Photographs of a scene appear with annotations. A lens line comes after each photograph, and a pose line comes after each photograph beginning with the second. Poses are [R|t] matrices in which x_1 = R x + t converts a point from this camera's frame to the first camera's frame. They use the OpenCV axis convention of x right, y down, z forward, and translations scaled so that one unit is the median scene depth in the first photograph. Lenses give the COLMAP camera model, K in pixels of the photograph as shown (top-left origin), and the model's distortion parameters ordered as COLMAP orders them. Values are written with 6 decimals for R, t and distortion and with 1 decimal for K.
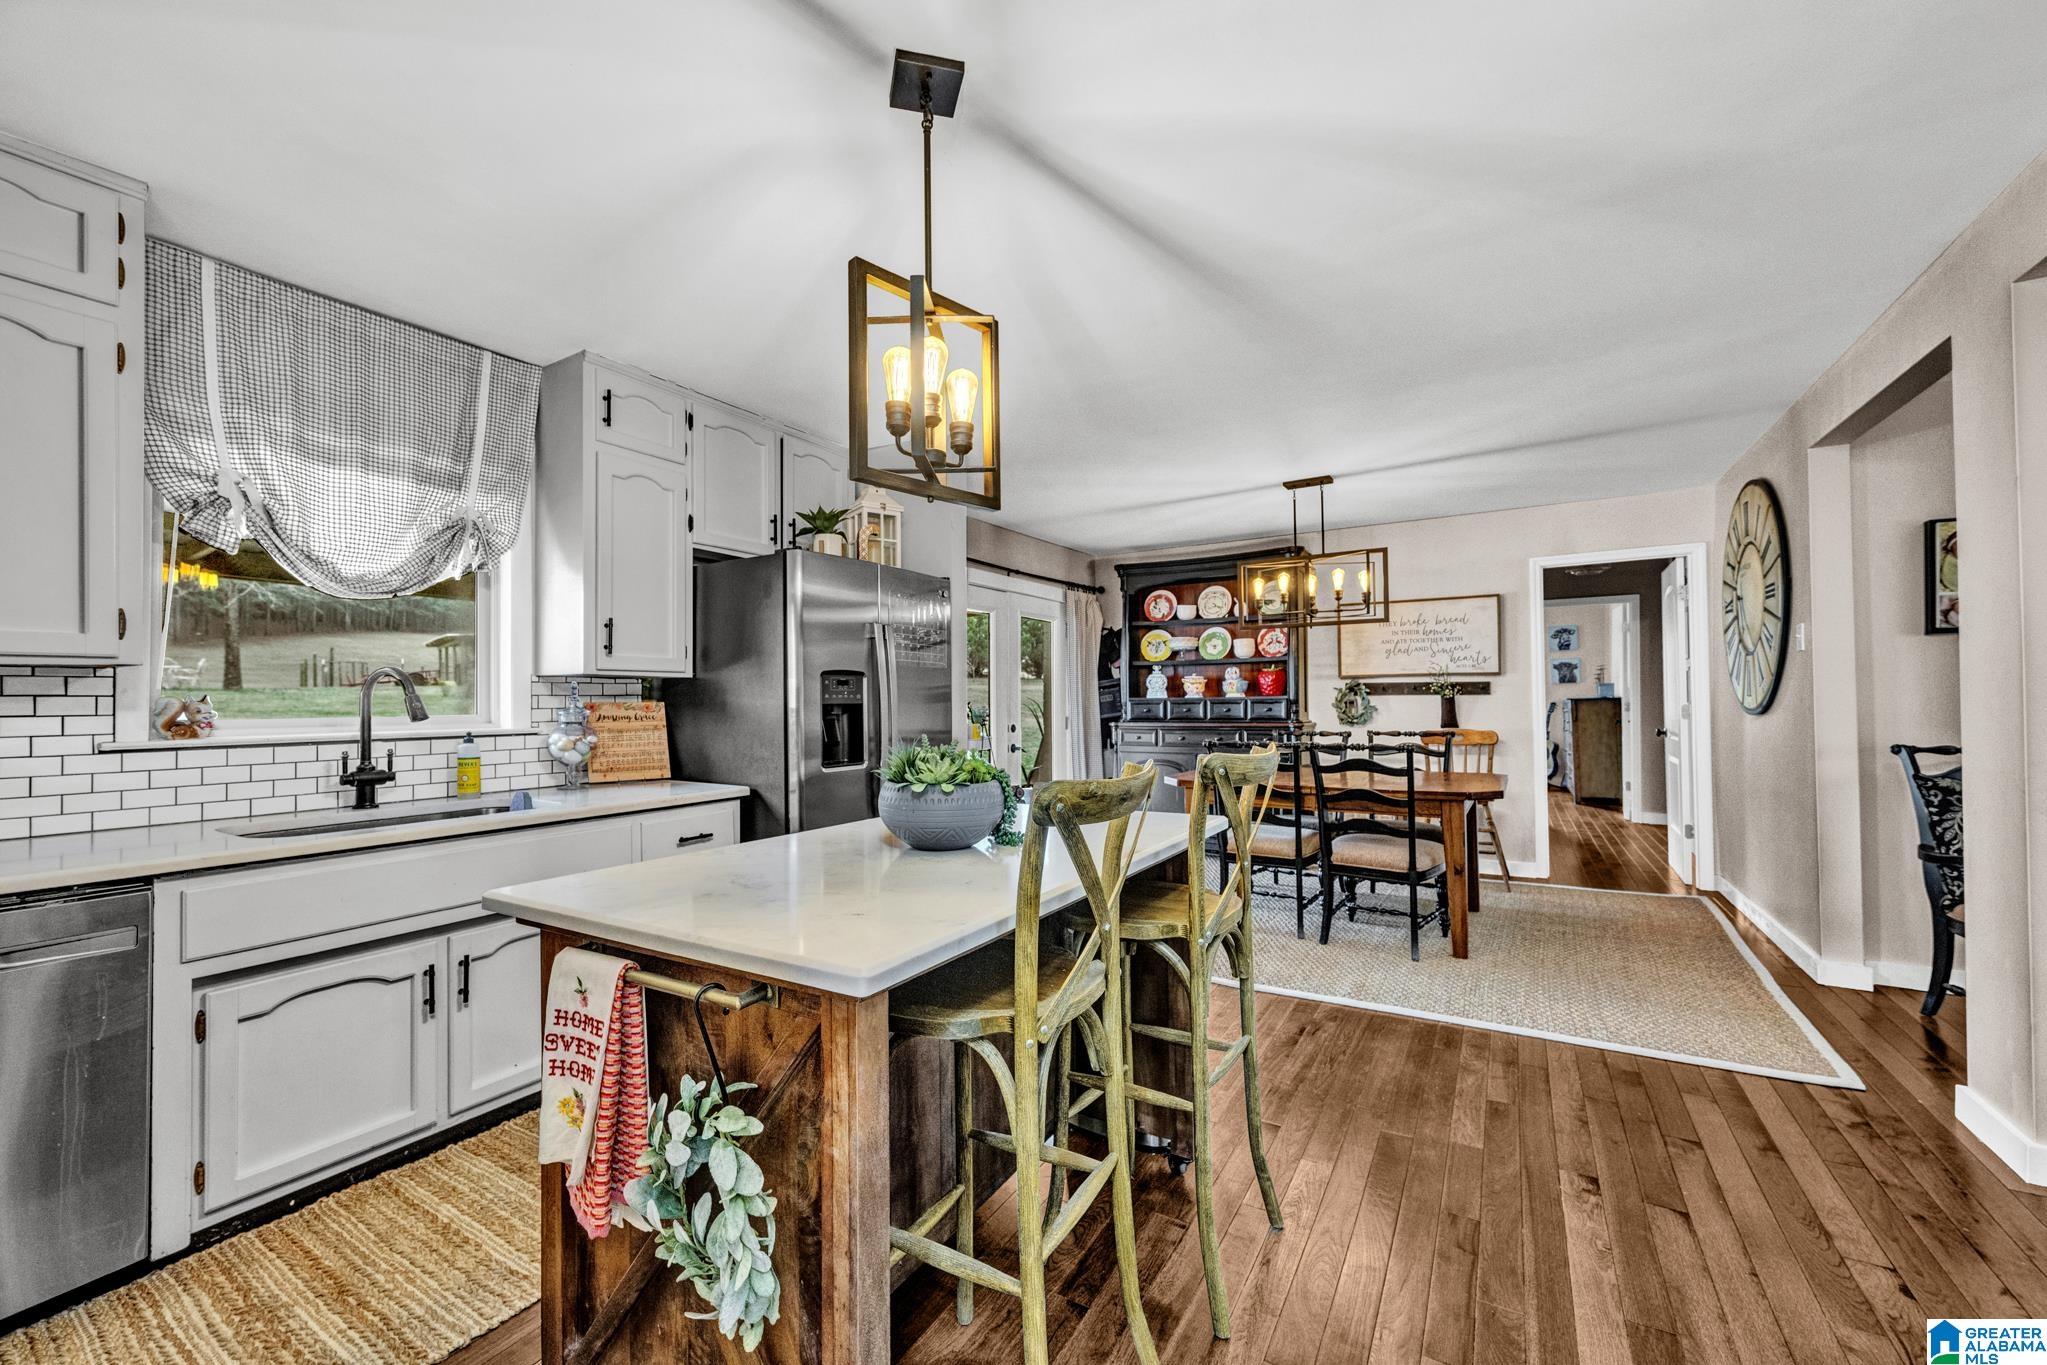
lens RADIAL K [[801.8, 0, 1029.2], [0, 801.8, 688.0], [0, 0, 1]] dist [0.000263, -0.000026]
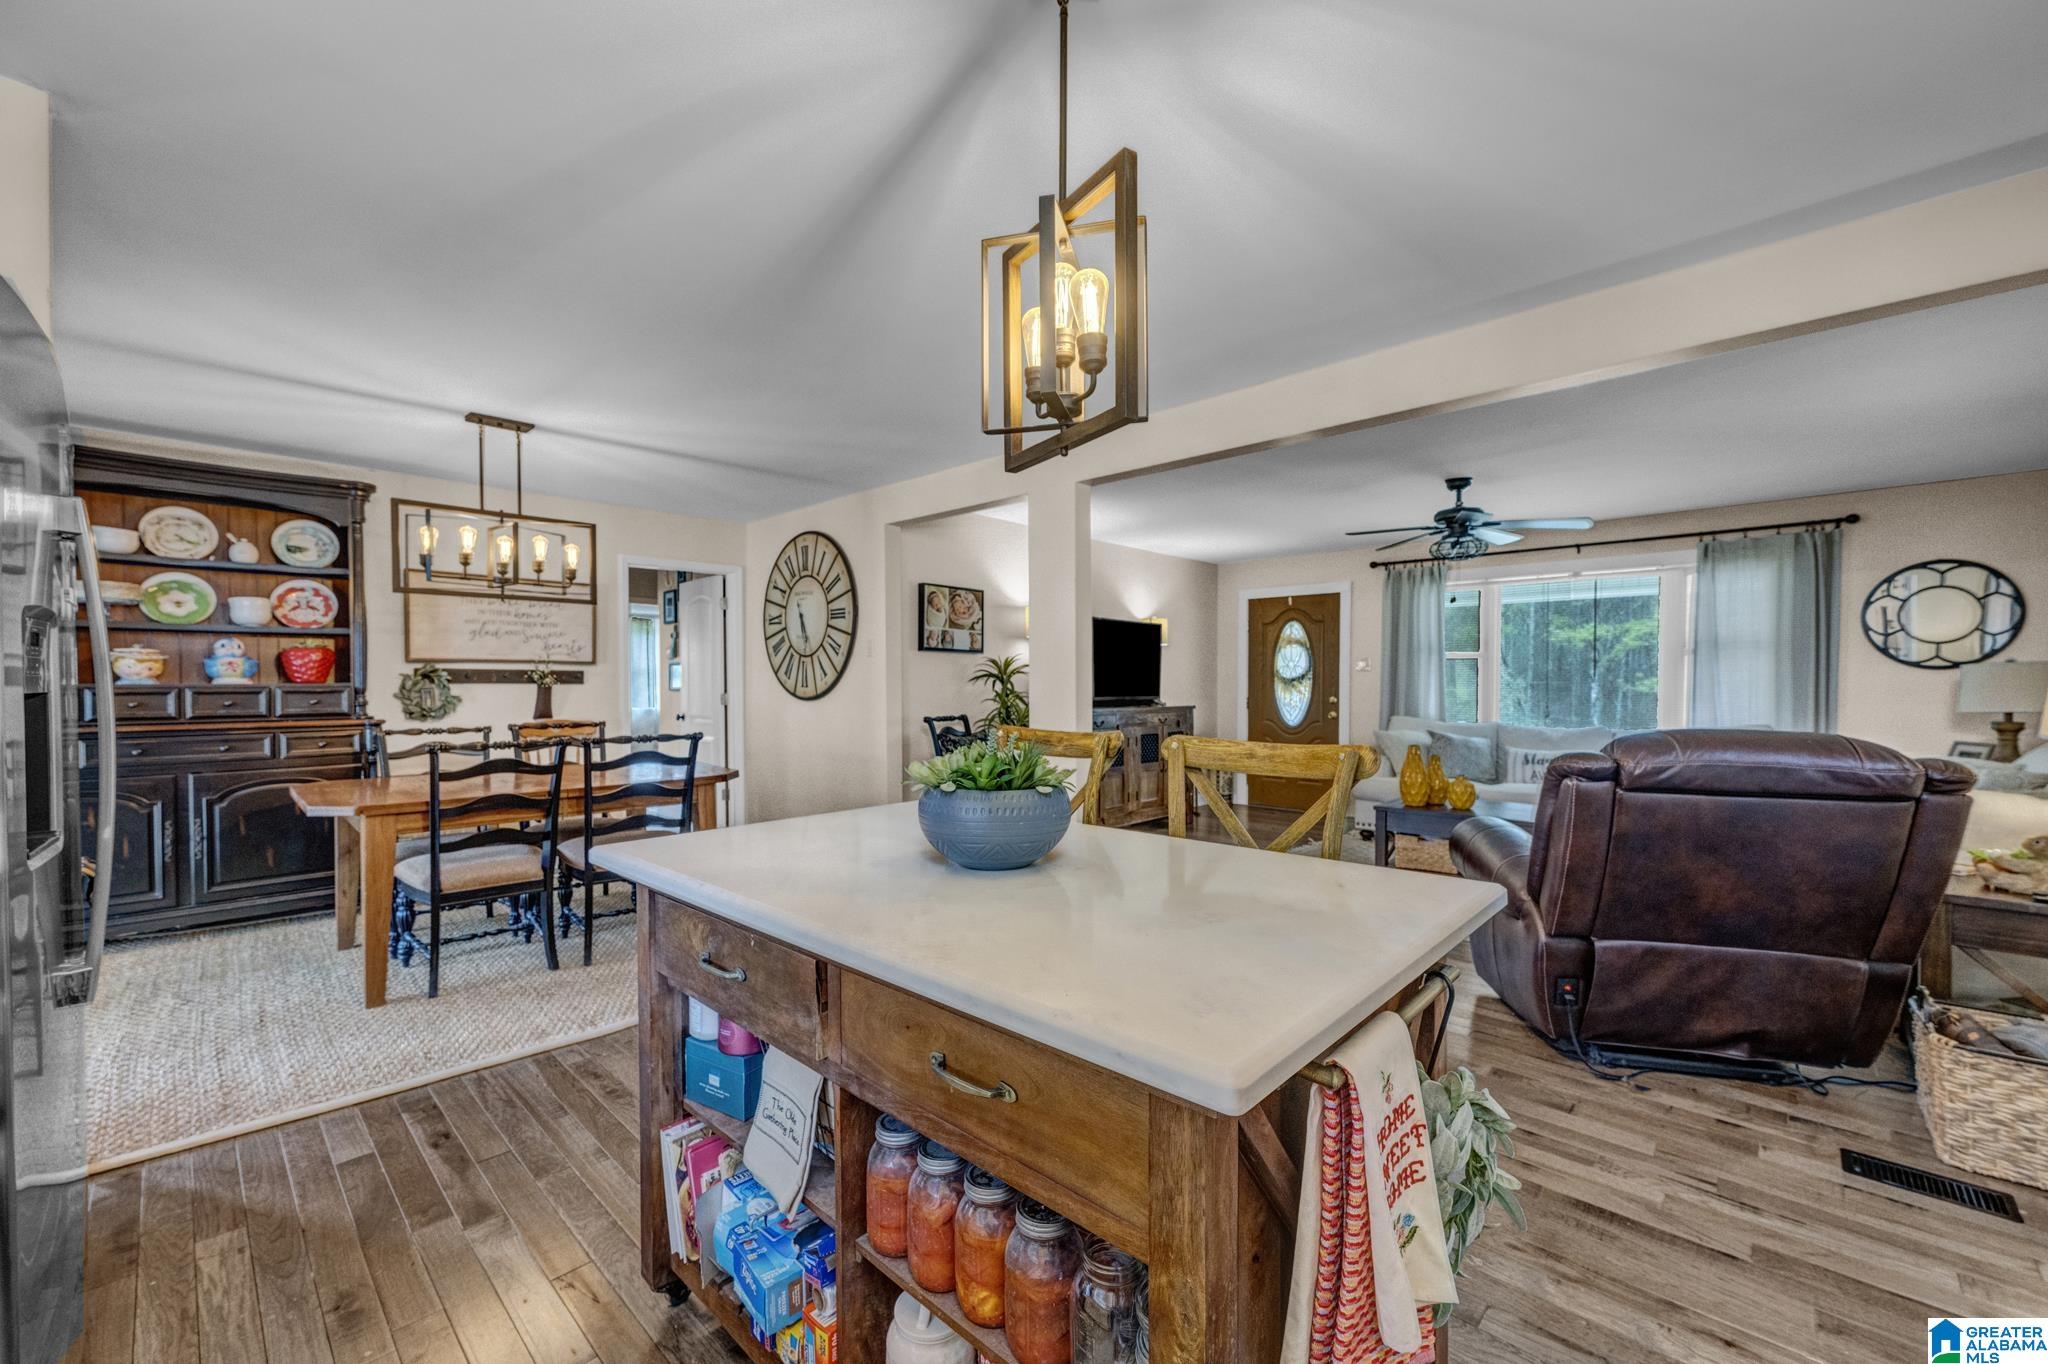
lens RADIAL K [[816.1, 0, 1025.4], [0, 816.1, 689.1], [0, 0, 1]] dist [0.010930, -0.000038]
pose [[0.216190, 0.002537, 0.976348, -0.291411], [-0.015329, 0.999882, 0.000796, 0.005358], [-0.976231, -0.015139, 0.216203, 0.242299]]
